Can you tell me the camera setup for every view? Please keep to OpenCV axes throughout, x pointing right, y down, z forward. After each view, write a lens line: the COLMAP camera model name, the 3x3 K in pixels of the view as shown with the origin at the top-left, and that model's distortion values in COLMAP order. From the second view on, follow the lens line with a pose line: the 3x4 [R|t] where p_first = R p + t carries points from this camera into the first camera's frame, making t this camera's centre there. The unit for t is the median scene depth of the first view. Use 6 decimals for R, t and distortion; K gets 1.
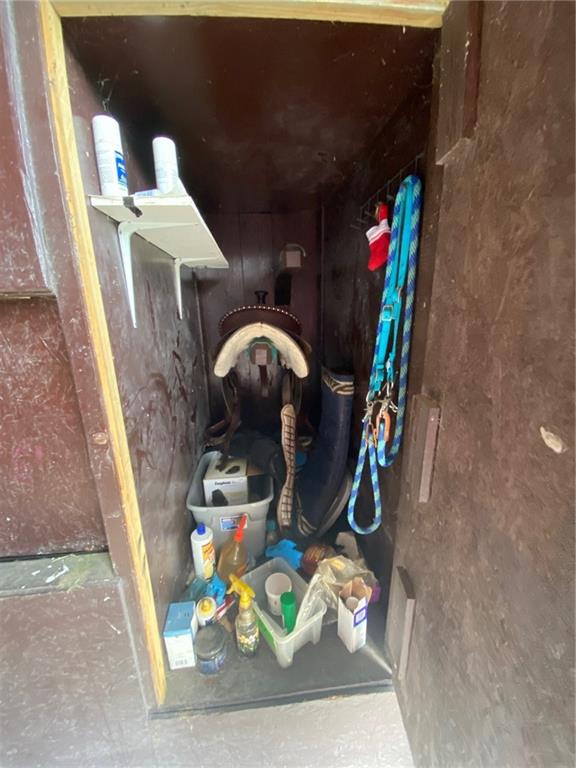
lens RADIAL K [[309.9, 0, 288.0], [0, 309.9, 384.0], [0, 0, 1]] dist [-0.000501, -0.000315]
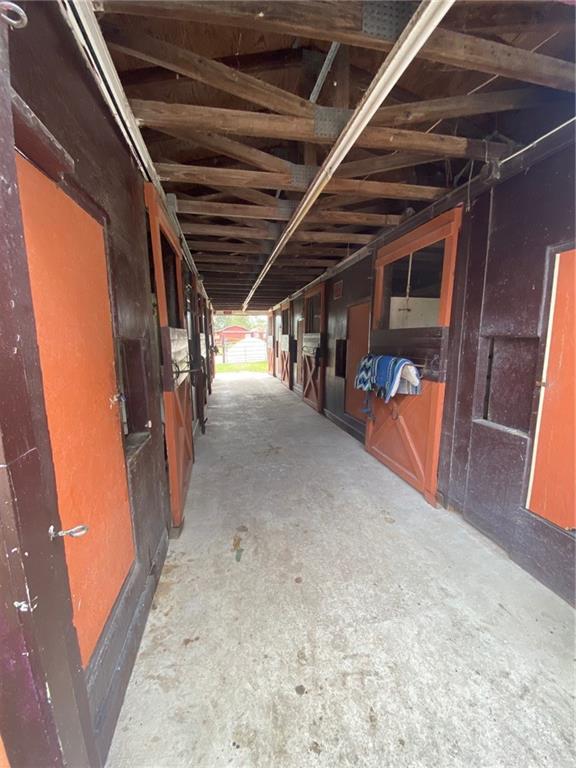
lens RADIAL K [[309.9, 0, 288.0], [0, 309.9, 384.0], [0, 0, 1]] dist [-0.000501, -0.000315]
pose [[0.102734, 0.171044, -0.979893, 2.395404], [-0.267780, 0.953494, 0.138361, 0.478152], [0.957987, 0.248181, 0.143758, -2.029448]]
